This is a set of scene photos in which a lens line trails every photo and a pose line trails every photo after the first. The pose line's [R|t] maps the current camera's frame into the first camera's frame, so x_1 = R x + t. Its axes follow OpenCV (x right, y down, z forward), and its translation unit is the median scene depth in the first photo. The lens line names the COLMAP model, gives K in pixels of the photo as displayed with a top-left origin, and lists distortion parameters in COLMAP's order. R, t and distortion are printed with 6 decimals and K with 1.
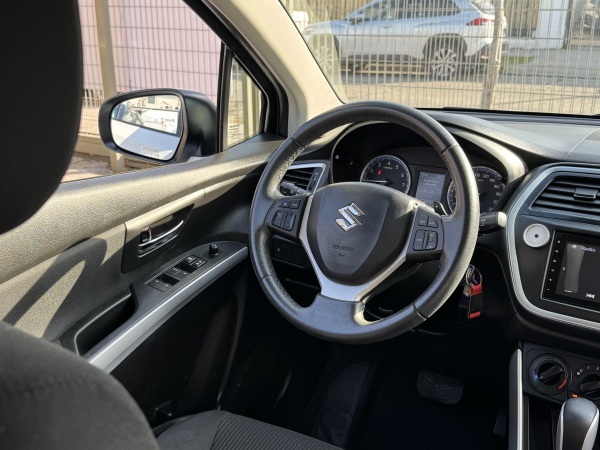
lens RADIAL K [[628.1, 0, 295.6], [0, 628.1, 223.5], [0, 0, 1]] dist [0.062549, 0.000000]
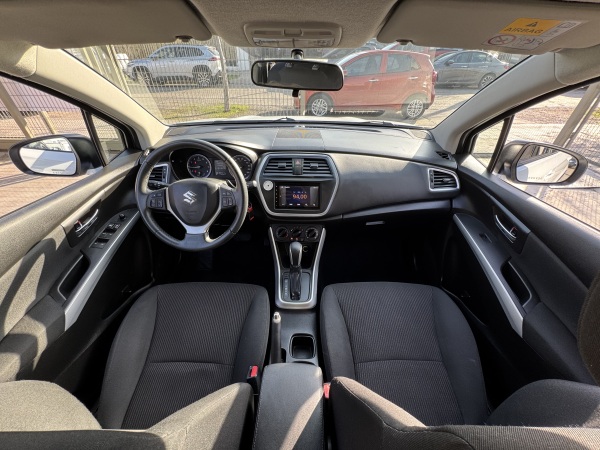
lens RADIAL K [[235.5, 0, 298.3], [0, 235.5, 224.4], [0, 0, 1]] dist [-0.012204, 0.000265]
pose [[0.849033, -0.304550, 0.431732, 0.022709], [0.156310, 0.925359, 0.345366, -0.133039], [-0.504688, -0.225744, 0.833265, 0.102825]]
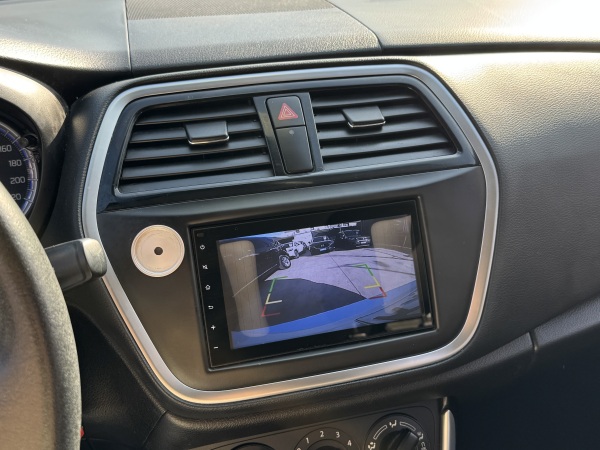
lens RADIAL K [[680.5, 0, 302.0], [0, 680.5, 228.8], [0, 0, 1]] dist [-0.061835, 0.000000]
pose [[0.653739, -0.358541, 0.666389, 0.115980], [0.235472, 0.933293, 0.271142, -0.096285], [-0.719152, -0.020341, 0.694555, 0.536627]]
